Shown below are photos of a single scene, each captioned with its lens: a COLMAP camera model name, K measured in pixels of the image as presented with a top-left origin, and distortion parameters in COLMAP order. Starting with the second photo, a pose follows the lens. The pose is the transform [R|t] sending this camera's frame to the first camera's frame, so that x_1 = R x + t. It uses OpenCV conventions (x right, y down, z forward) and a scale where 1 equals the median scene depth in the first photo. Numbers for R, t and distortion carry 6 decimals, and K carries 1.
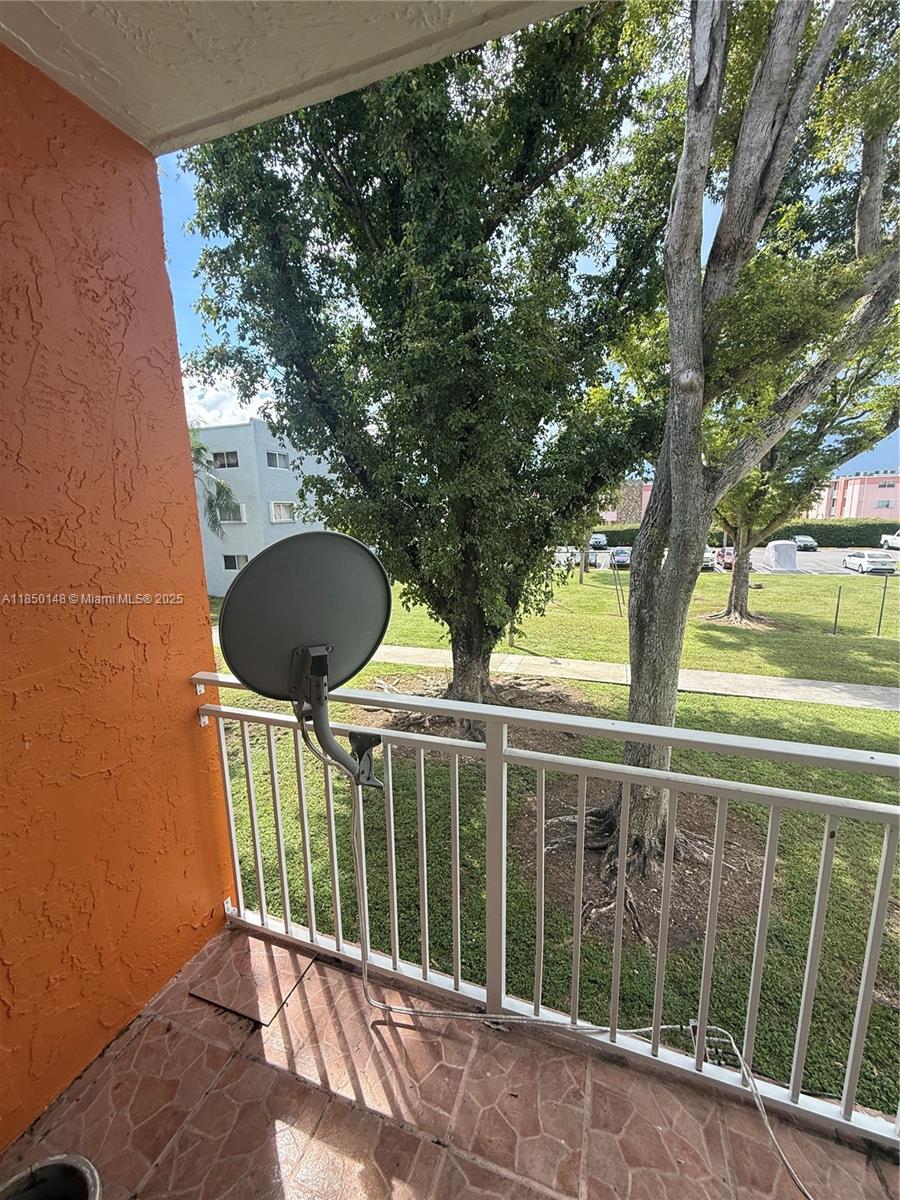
lens RADIAL K [[477.7, 0, 448.2], [0, 477.7, 597.0], [0, 0, 1]] dist [0.000946, -0.000169]
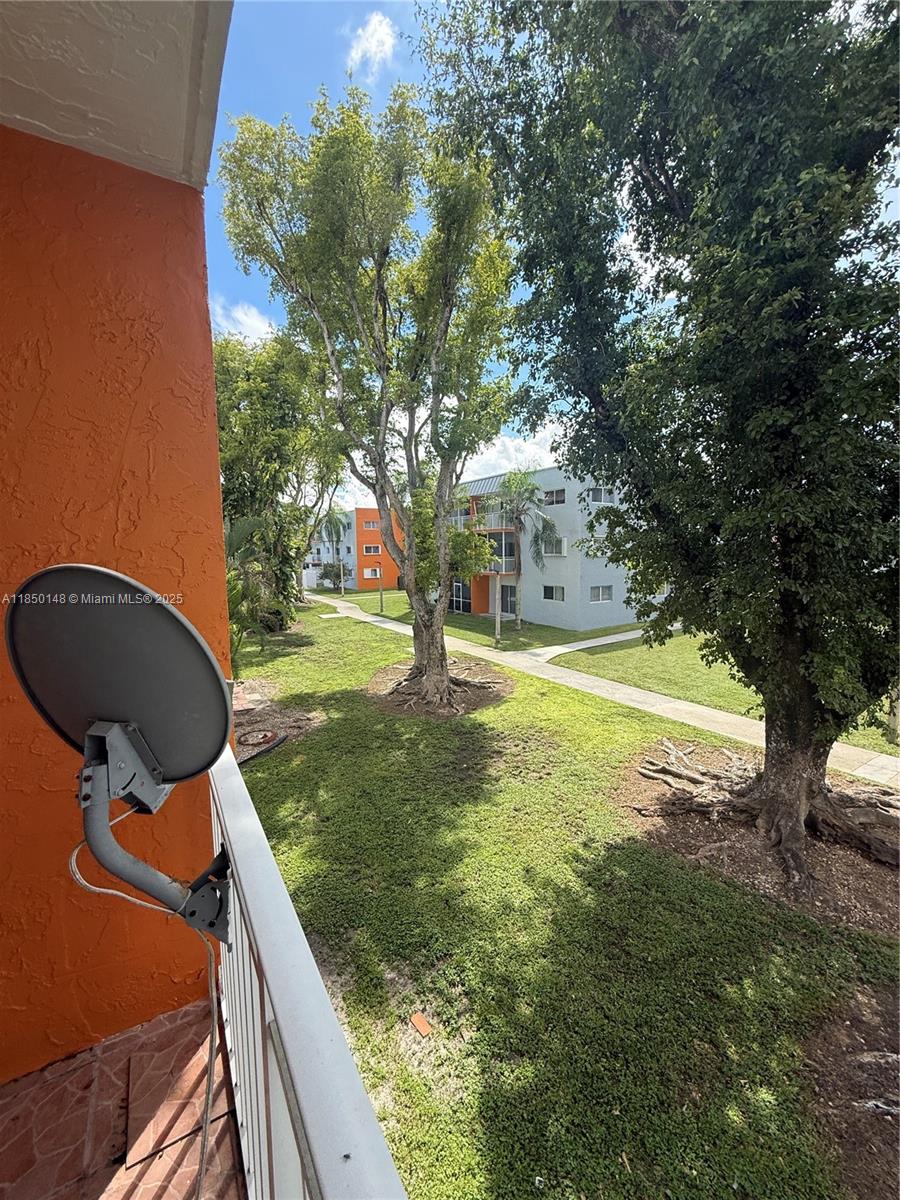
lens RADIAL K [[477.7, 0, 448.9], [0, 477.7, 597.1], [0, 0, 1]] dist [0.000946, -0.000169]
pose [[0.782758, 0.074396, -0.617864, 0.068563], [-0.117299, 0.992671, -0.029077, -0.014964], [0.611172, 0.095235, 0.785747, 0.086921]]
